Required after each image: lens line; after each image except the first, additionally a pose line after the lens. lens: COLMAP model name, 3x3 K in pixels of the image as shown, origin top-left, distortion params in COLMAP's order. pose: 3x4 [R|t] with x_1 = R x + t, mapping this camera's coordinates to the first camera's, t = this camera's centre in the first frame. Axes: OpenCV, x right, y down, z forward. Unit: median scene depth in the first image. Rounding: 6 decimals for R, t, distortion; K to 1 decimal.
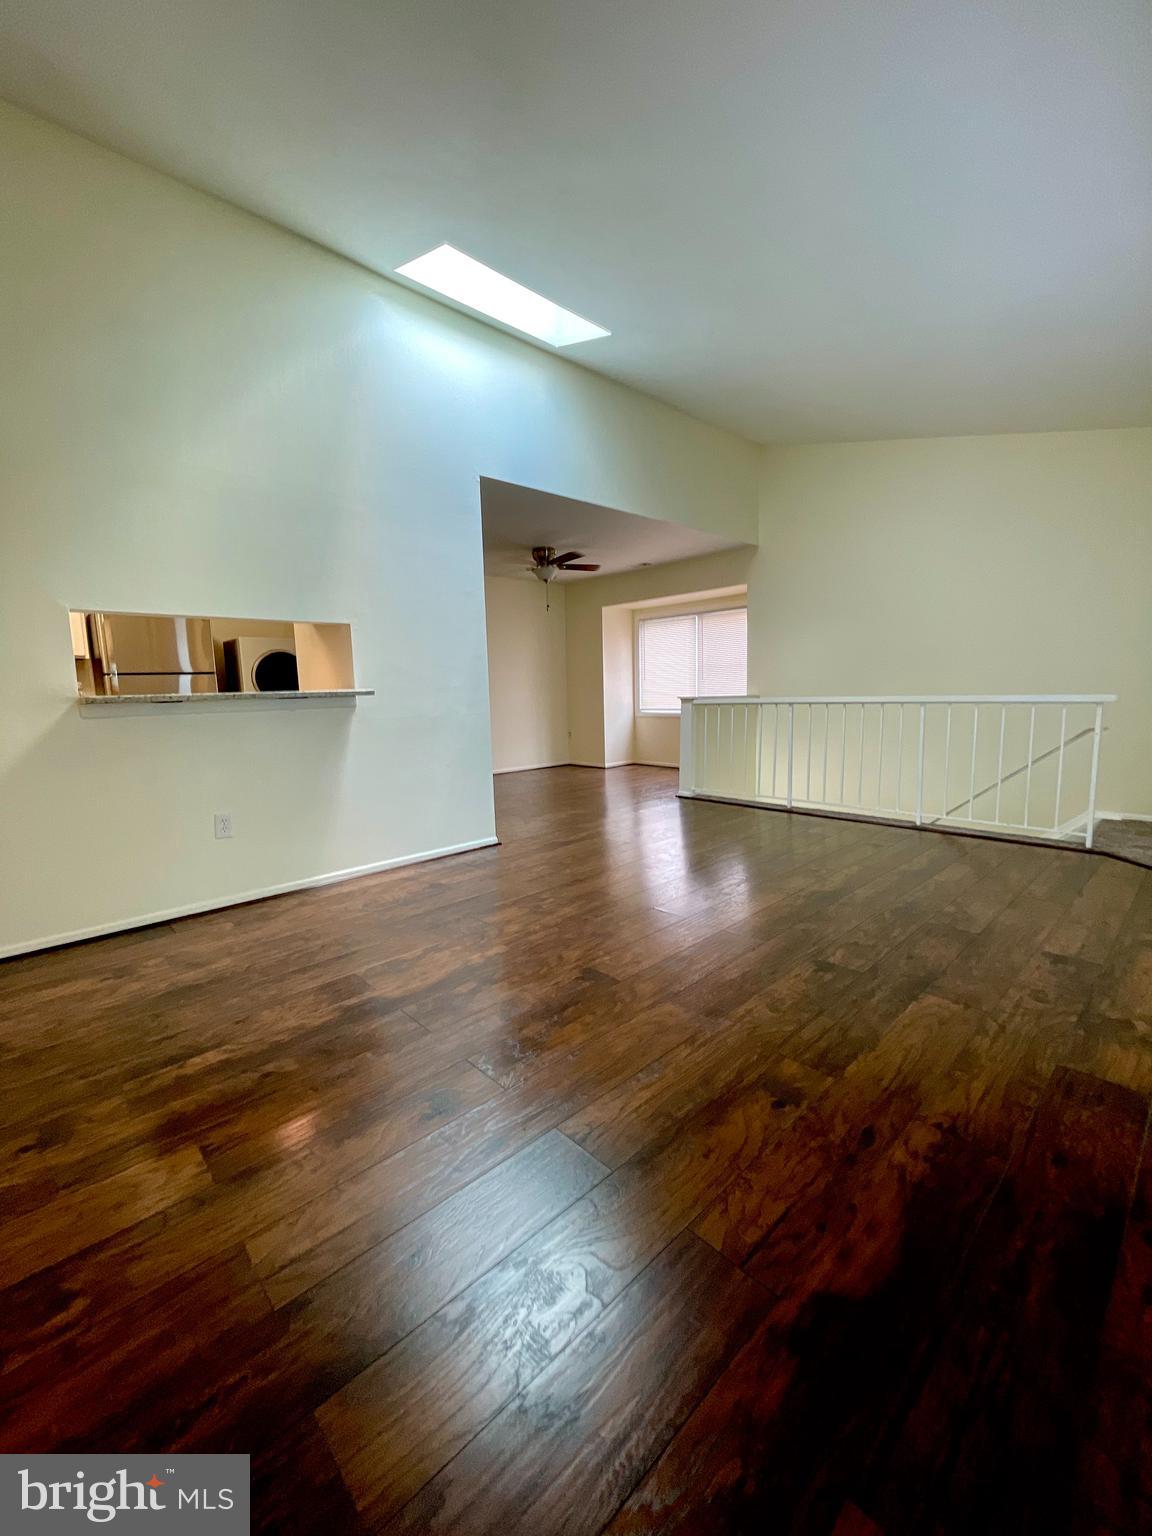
lens RADIAL K [[620.8, 0, 576.0], [0, 620.8, 768.0], [0, 0, 1]] dist [-0.001383, -0.000005]
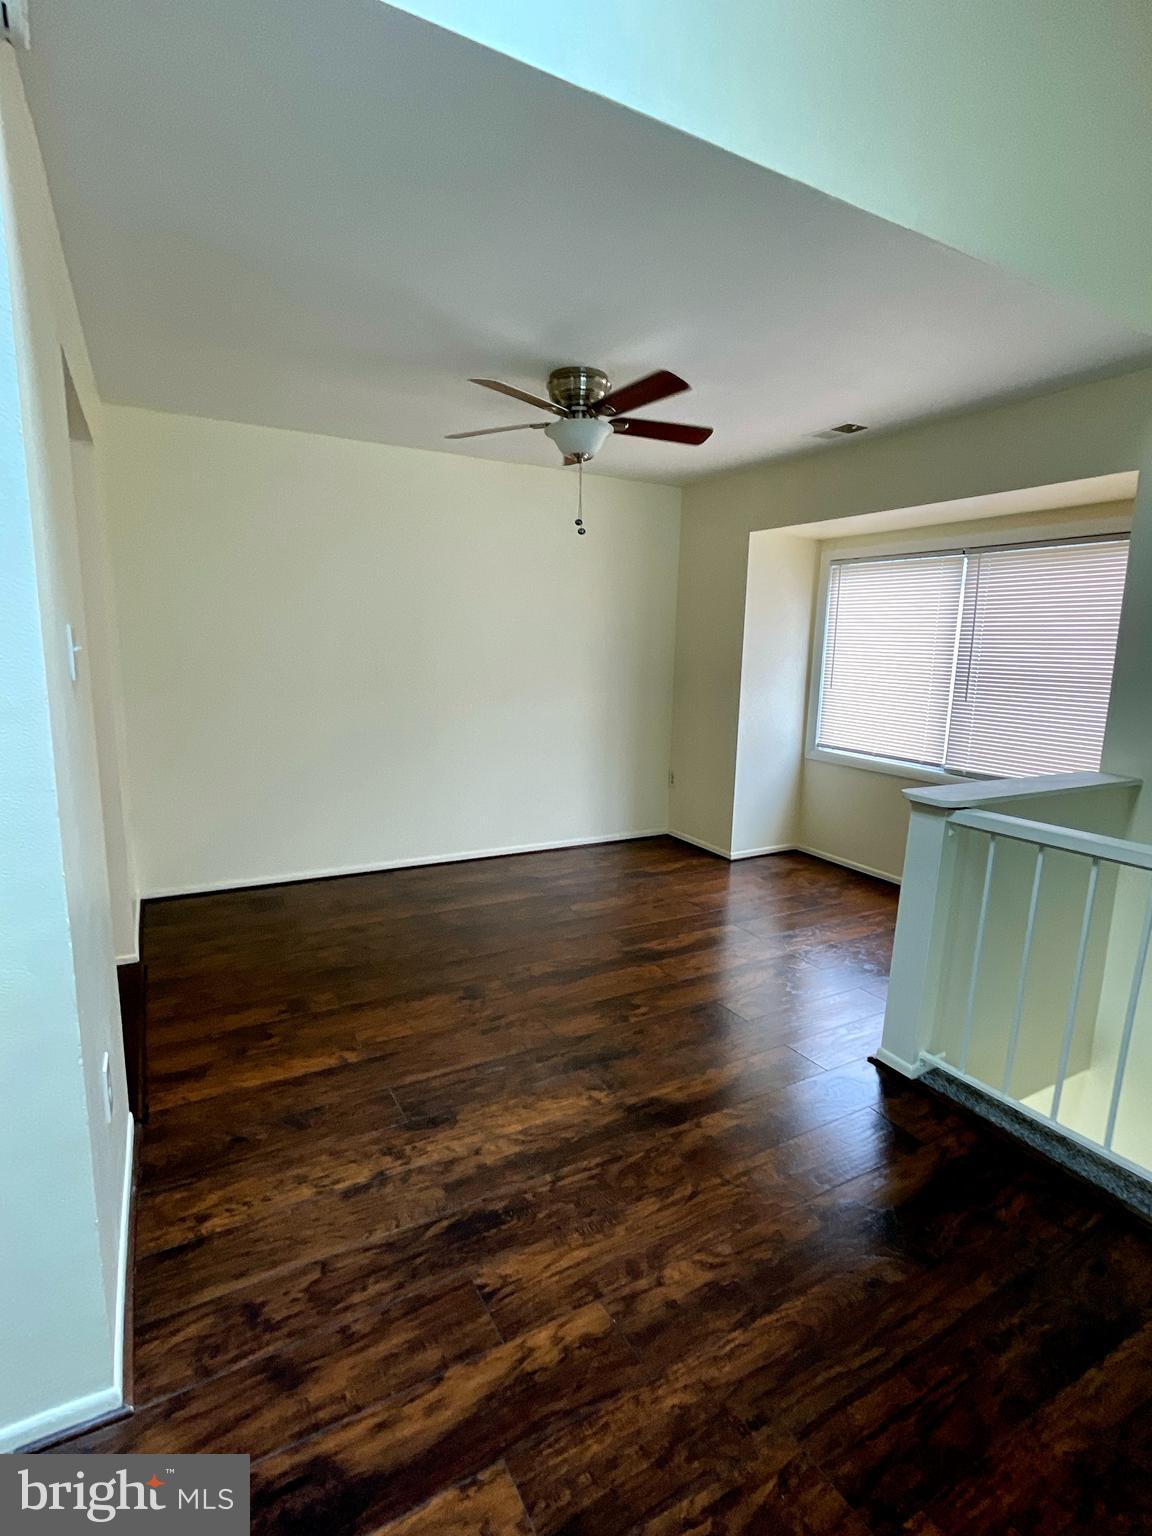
lens RADIAL K [[754.6, 0, 576.0], [0, 754.6, 768.0], [0, 0, 1]] dist [0.000132, -0.000499]
pose [[0.969622, 0.092489, -0.226450, 0.144478], [-0.082254, 0.995134, 0.054242, -0.243124], [0.230364, -0.033968, 0.972511, 0.982215]]
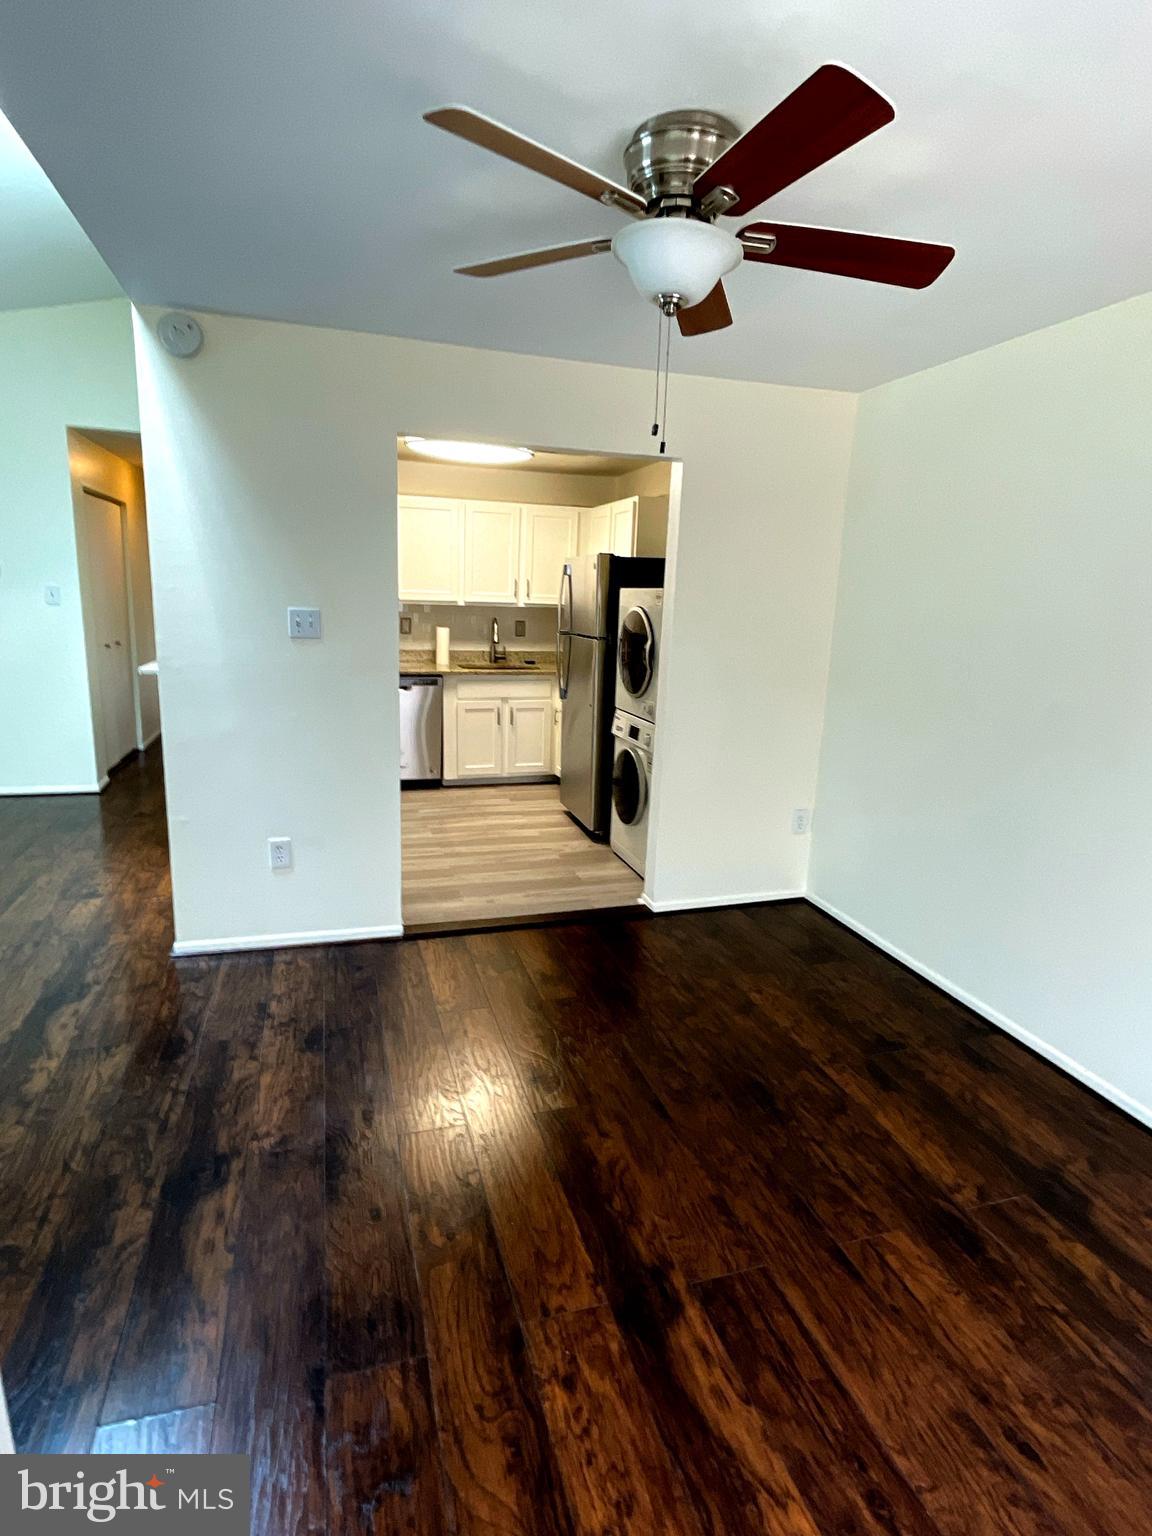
lens RADIAL K [[801.6, 0, 576.0], [0, 801.6, 768.0], [0, 0, 1]] dist [-0.000228, -0.000762]
pose [[-0.439583, 0.206673, -0.874101, 0.446440], [-0.139459, 0.945662, 0.293726, -0.430132], [0.887310, 0.251018, -0.386874, 2.106239]]
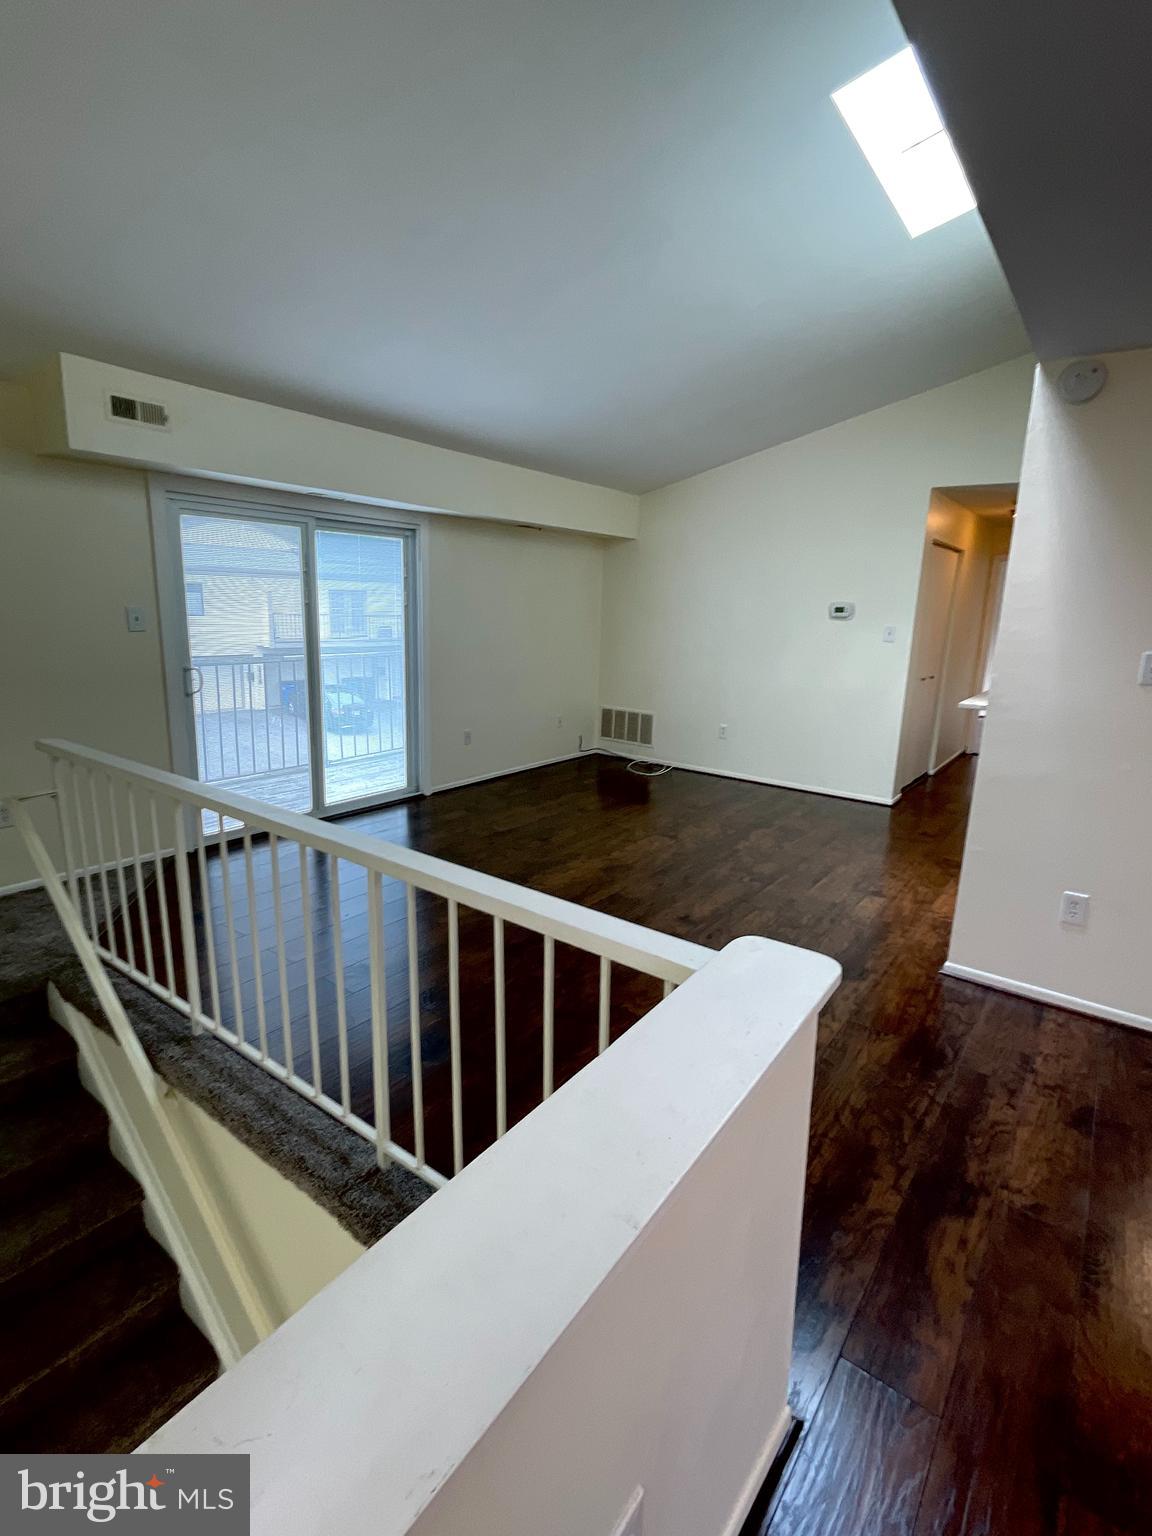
lens RADIAL K [[754.6, 0, 576.0], [0, 754.6, 768.0], [0, 0, 1]] dist [0.000132, -0.000499]
pose [[-0.983287, 0.036721, -0.178321, 0.488006], [-0.026774, 0.939635, 0.341130, -0.428019], [0.180083, 0.340203, -0.922948, 2.076140]]
